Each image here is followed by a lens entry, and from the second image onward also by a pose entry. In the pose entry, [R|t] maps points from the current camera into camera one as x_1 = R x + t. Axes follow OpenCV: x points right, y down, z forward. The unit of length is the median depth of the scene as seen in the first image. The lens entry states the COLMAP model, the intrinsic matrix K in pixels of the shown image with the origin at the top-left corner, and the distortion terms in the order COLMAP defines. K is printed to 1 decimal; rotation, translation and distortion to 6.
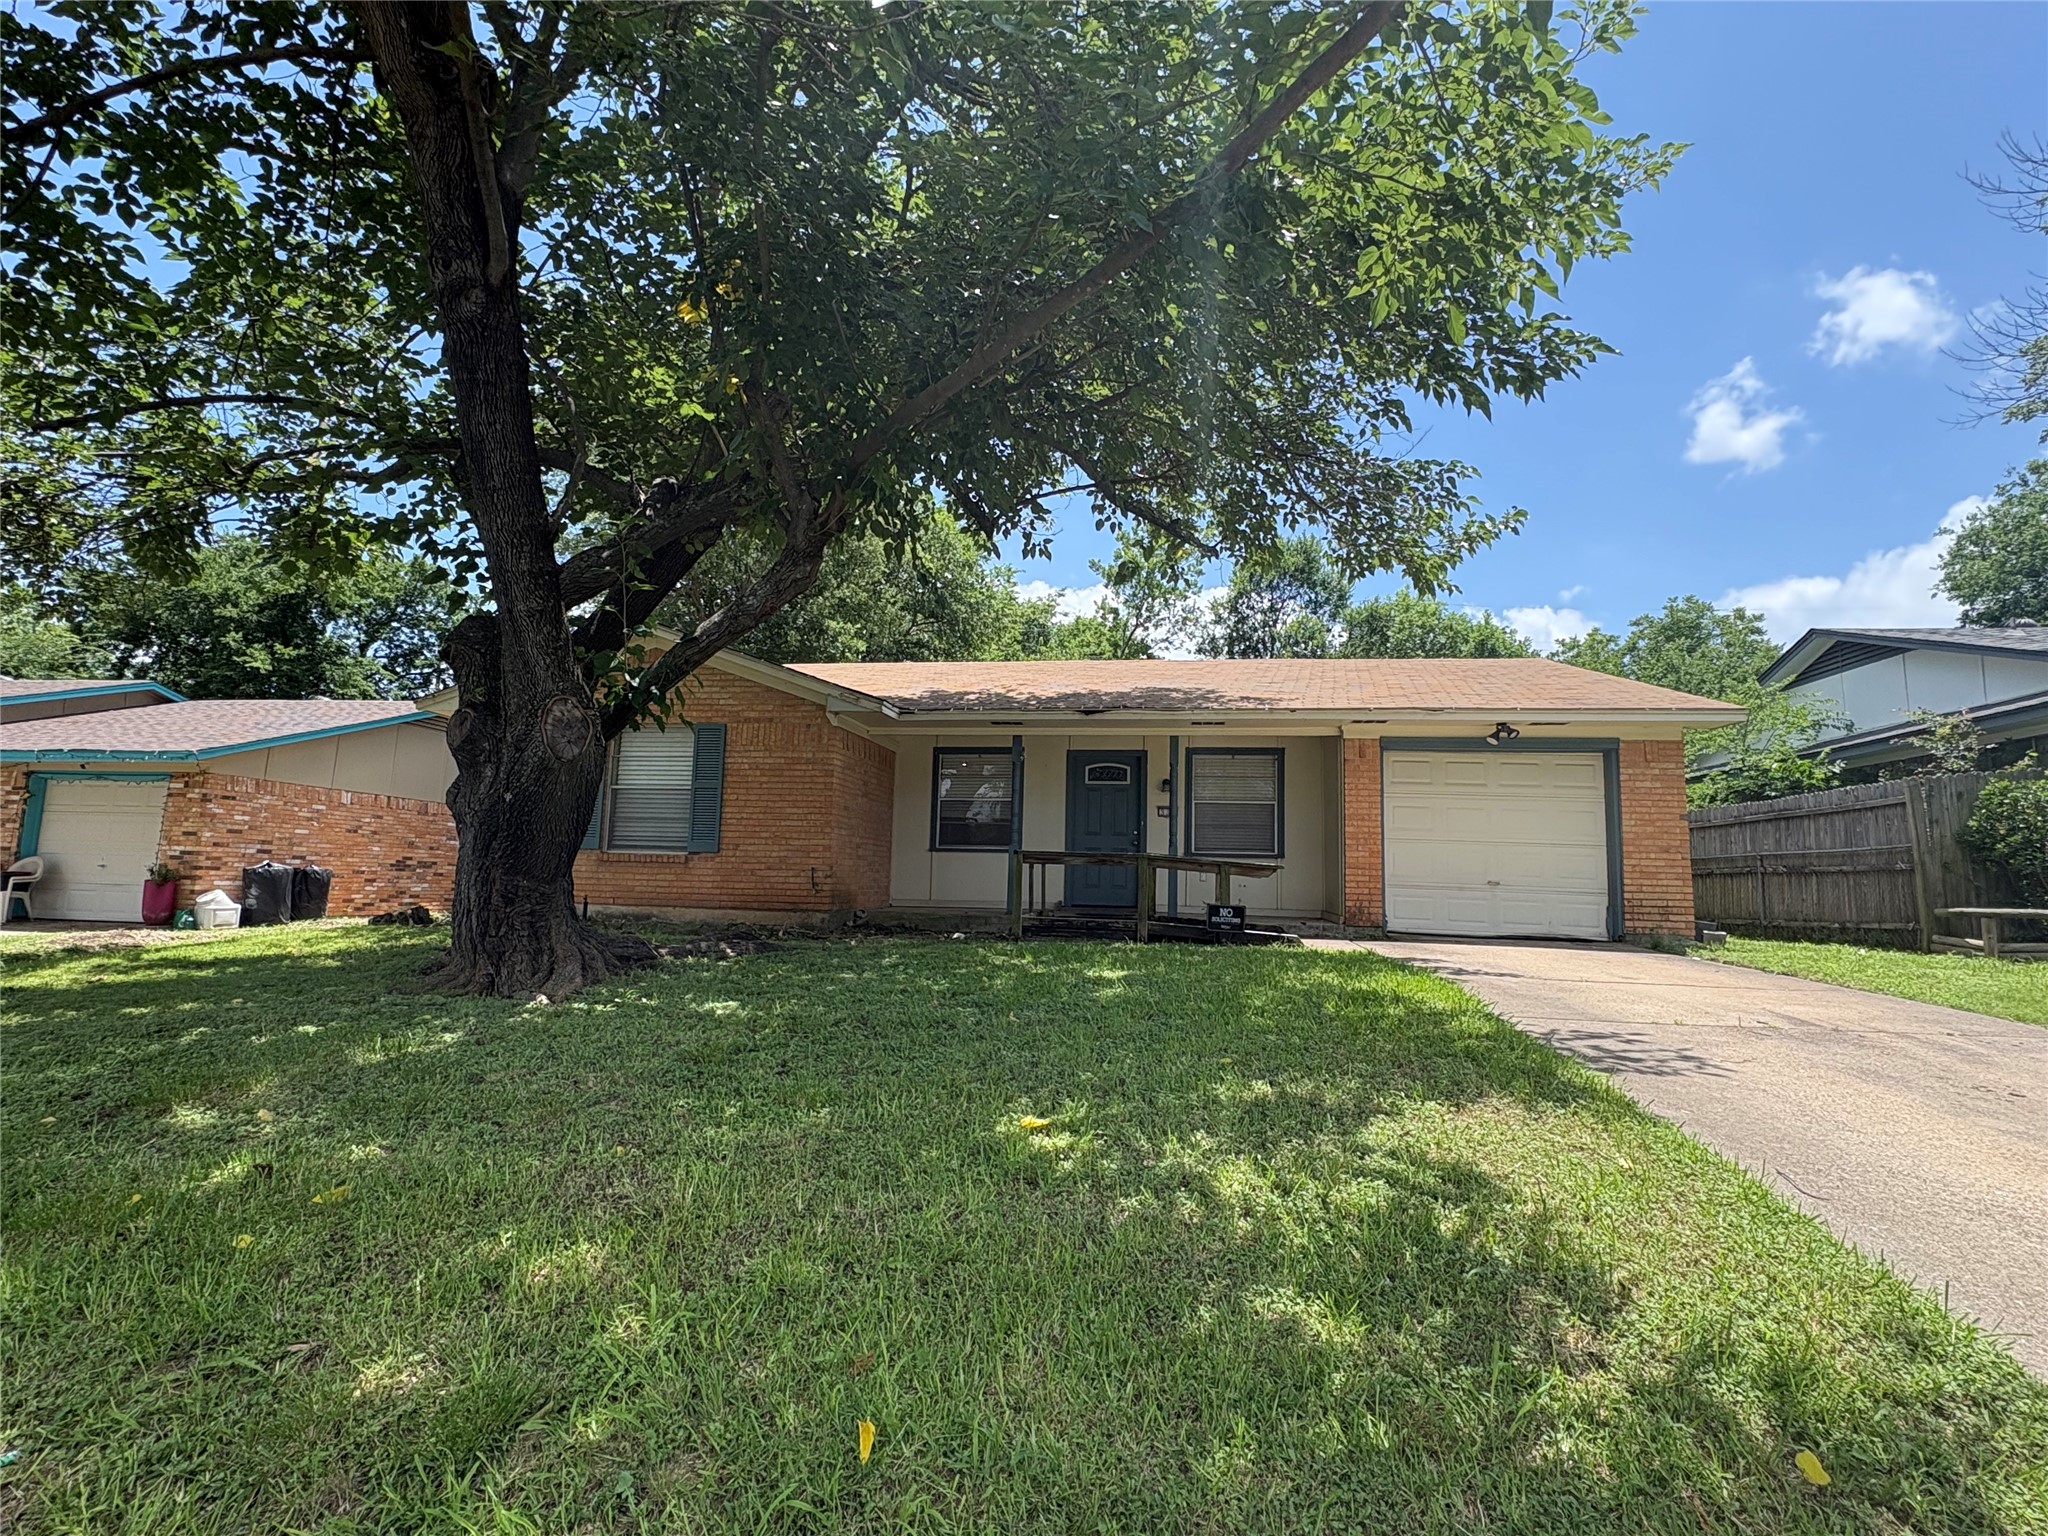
lens RADIAL K [[952.1, 0, 1022.2], [0, 952.1, 769.6], [0, 0, 1]] dist [0.000262, -0.000062]
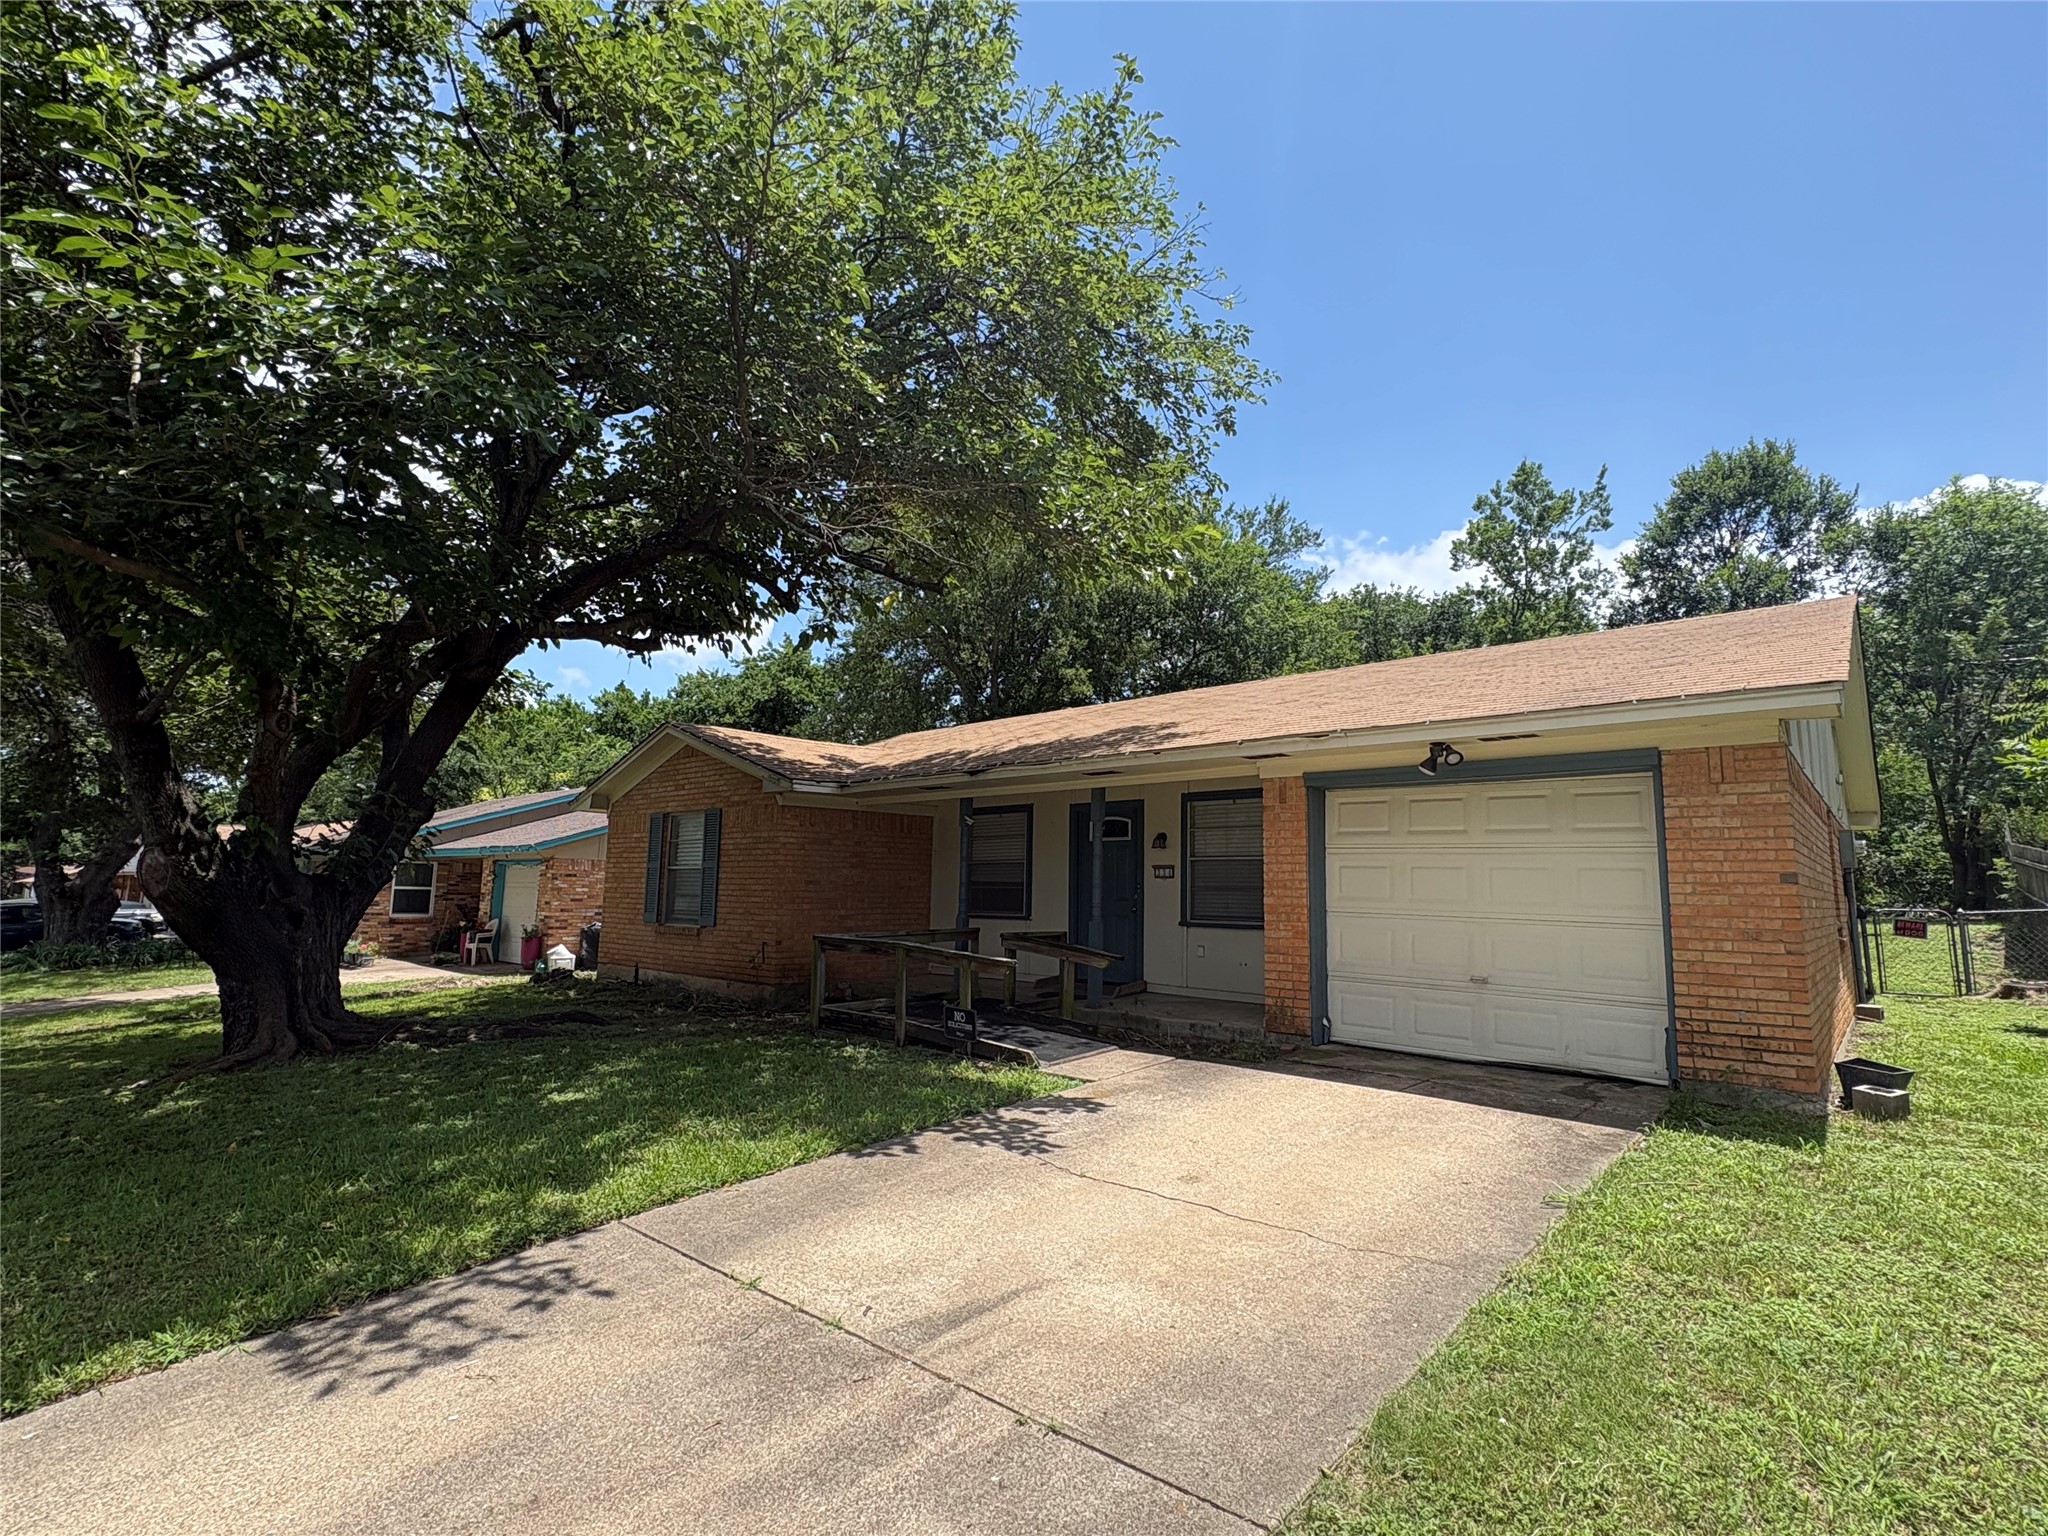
lens RADIAL K [[952.1, 0, 1023.9], [0, 952.1, 761.8], [0, 0, 1]] dist [0.000262, -0.000062]
pose [[0.840489, -0.087449, -0.534725, 0.583038], [0.070484, 0.996150, -0.052124, -0.019884], [0.537224, 0.006120, 0.843417, 0.261972]]
